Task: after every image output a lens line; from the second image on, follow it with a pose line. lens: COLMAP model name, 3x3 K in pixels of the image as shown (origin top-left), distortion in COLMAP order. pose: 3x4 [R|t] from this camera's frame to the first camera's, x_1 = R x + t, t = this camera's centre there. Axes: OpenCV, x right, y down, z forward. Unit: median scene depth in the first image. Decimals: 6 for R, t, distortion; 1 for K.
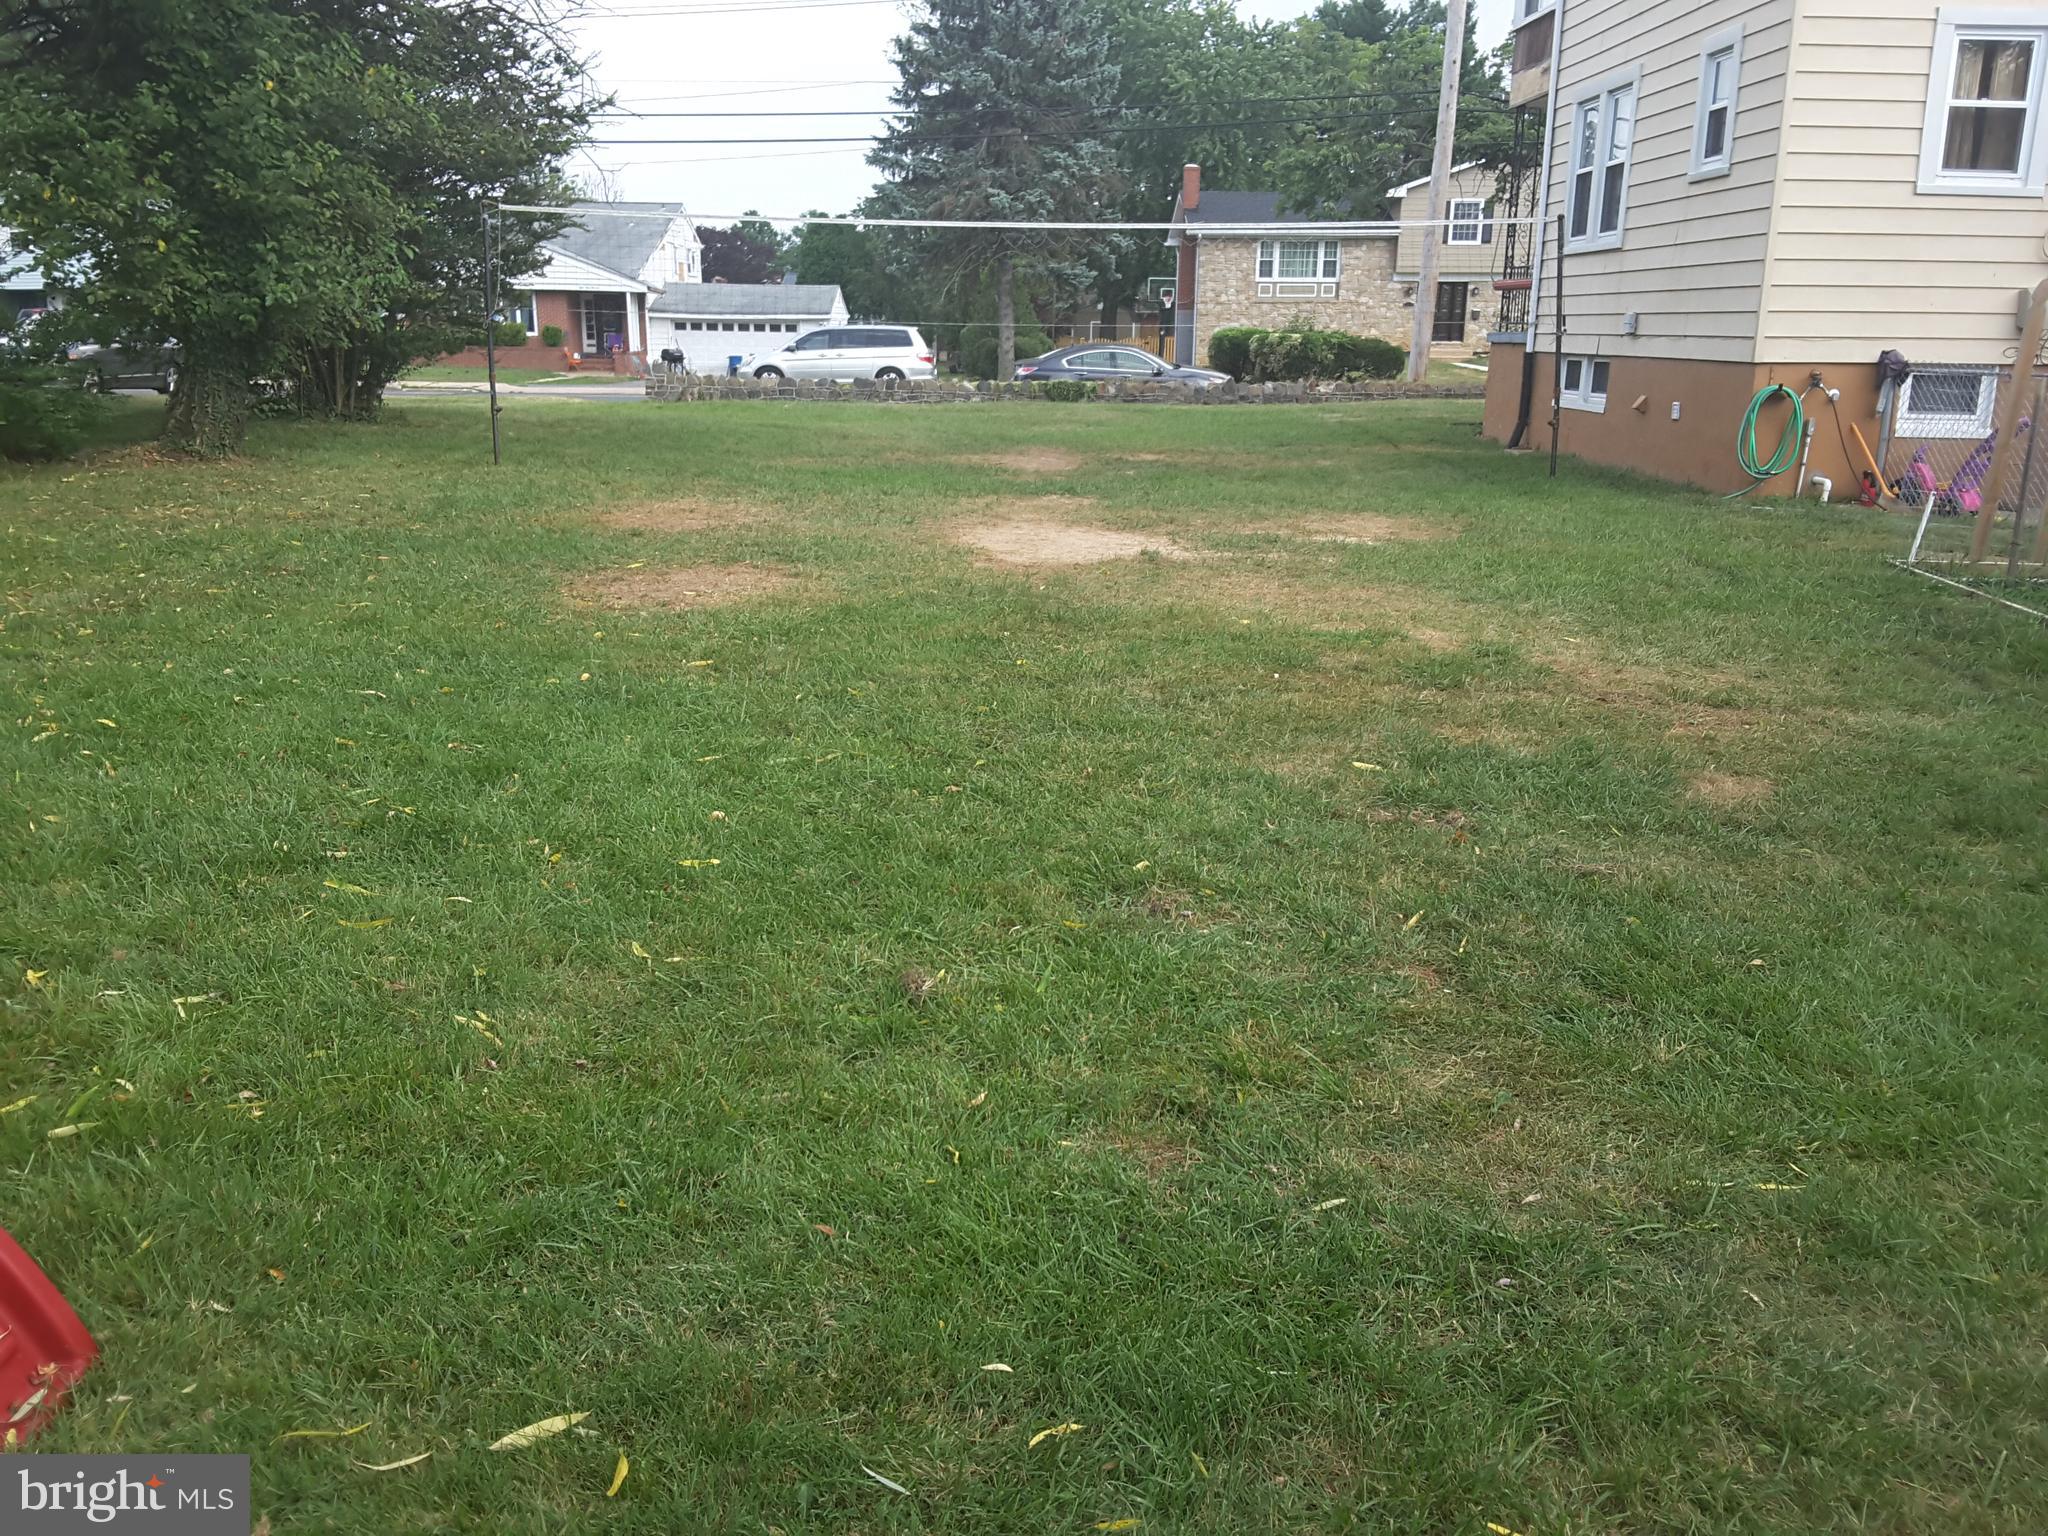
lens RADIAL K [[1816.5, 0, 970.6], [0, 1816.5, 768.8], [0, 0, 1]] dist [0.225719, -0.404494]
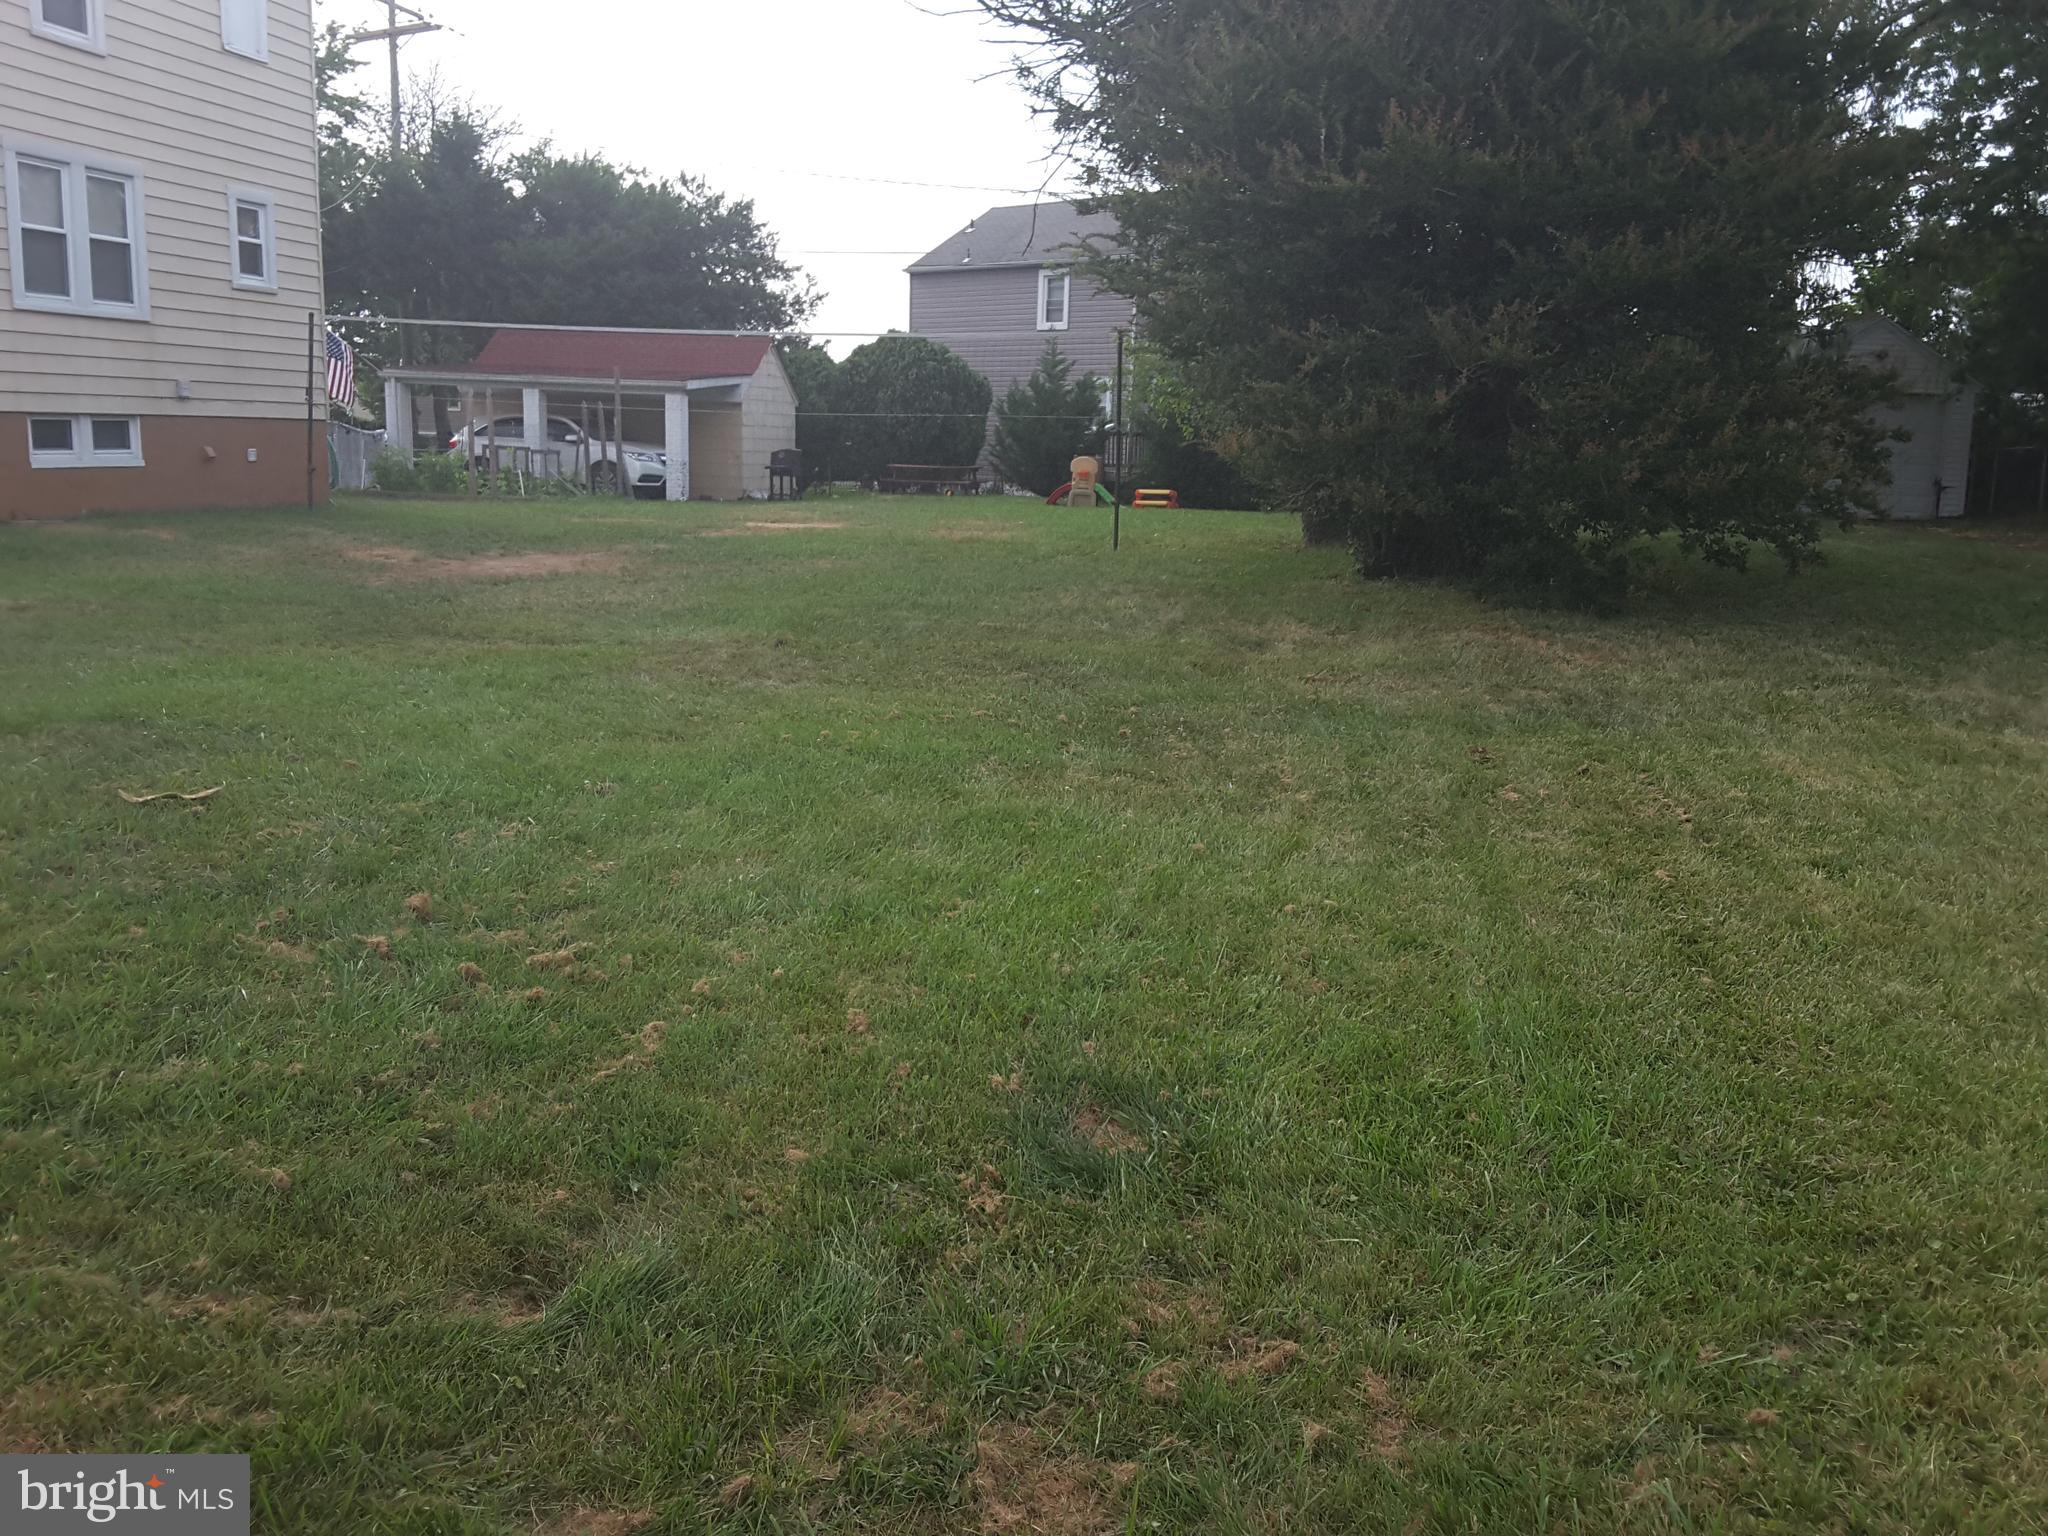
lens RADIAL K [[1816.5, 0, 970.6], [0, 1816.5, 768.8], [0, 0, 1]] dist [0.225719, -0.404494]
pose [[-0.980873, -0.080758, 0.177107, -0.156848], [-0.002355, 0.914730, 0.404058, -0.210745], [-0.194636, 0.395912, -0.897424, 0.872095]]
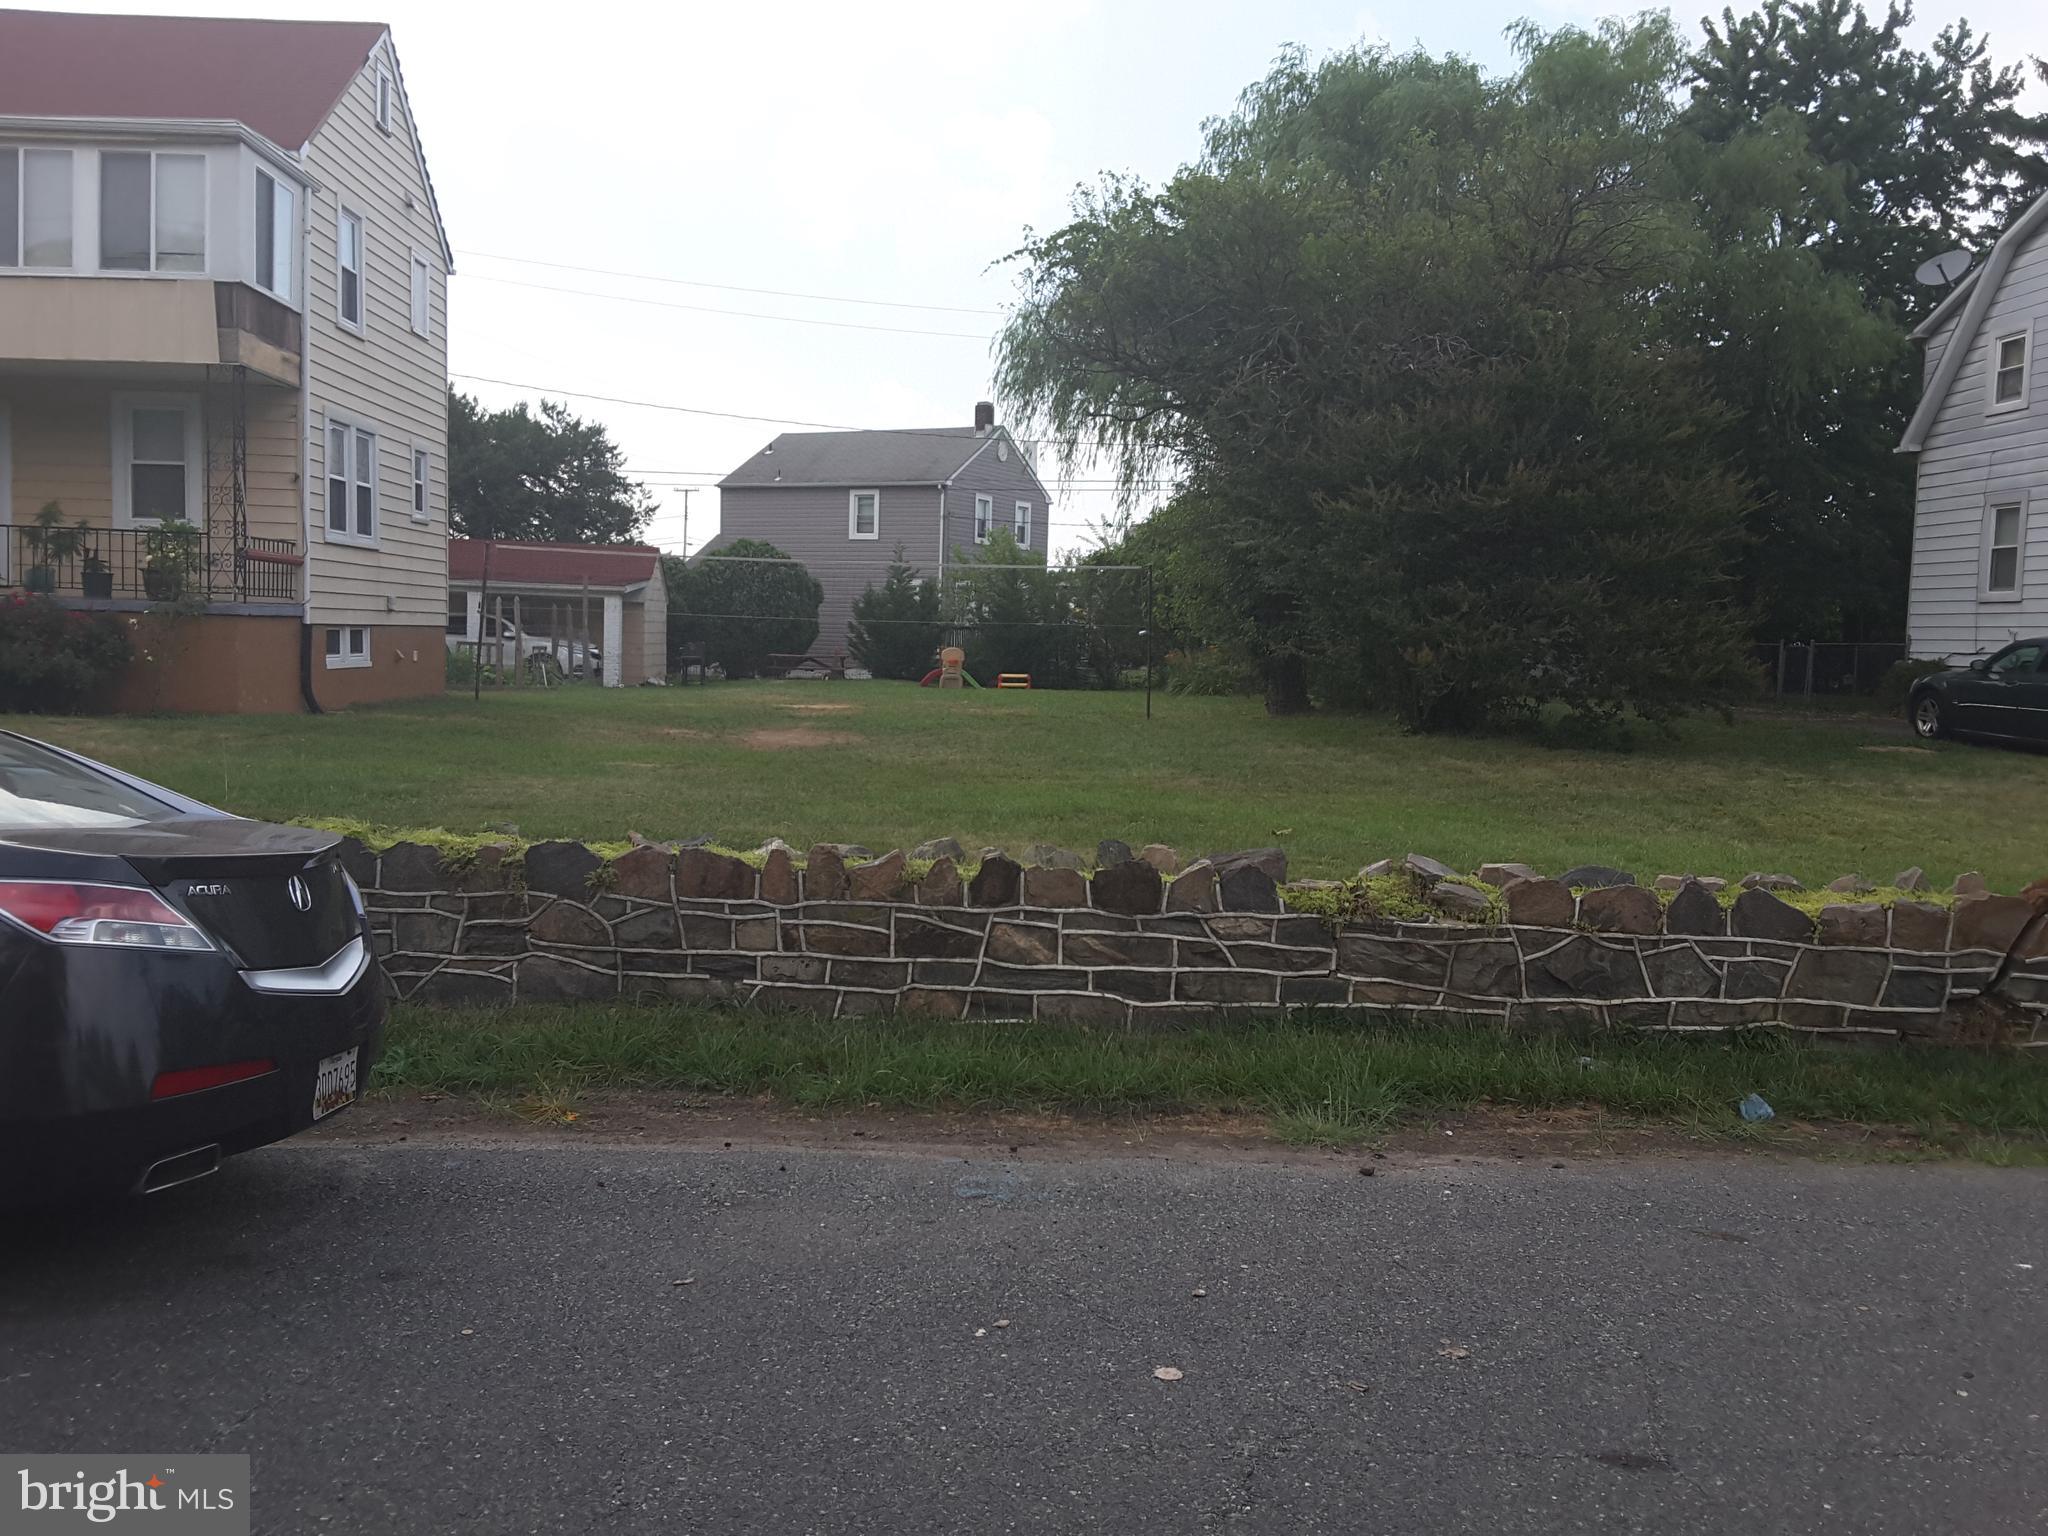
lens RADIAL K [[1816.5, 0, 970.6], [0, 1816.5, 768.8], [0, 0, 1]] dist [0.225719, -0.404494]
pose [[-0.997661, -0.042459, -0.053564, -0.011325], [-0.056844, 0.950572, 0.305256, -0.245308], [0.037956, 0.307587, -0.950763, 1.023656]]
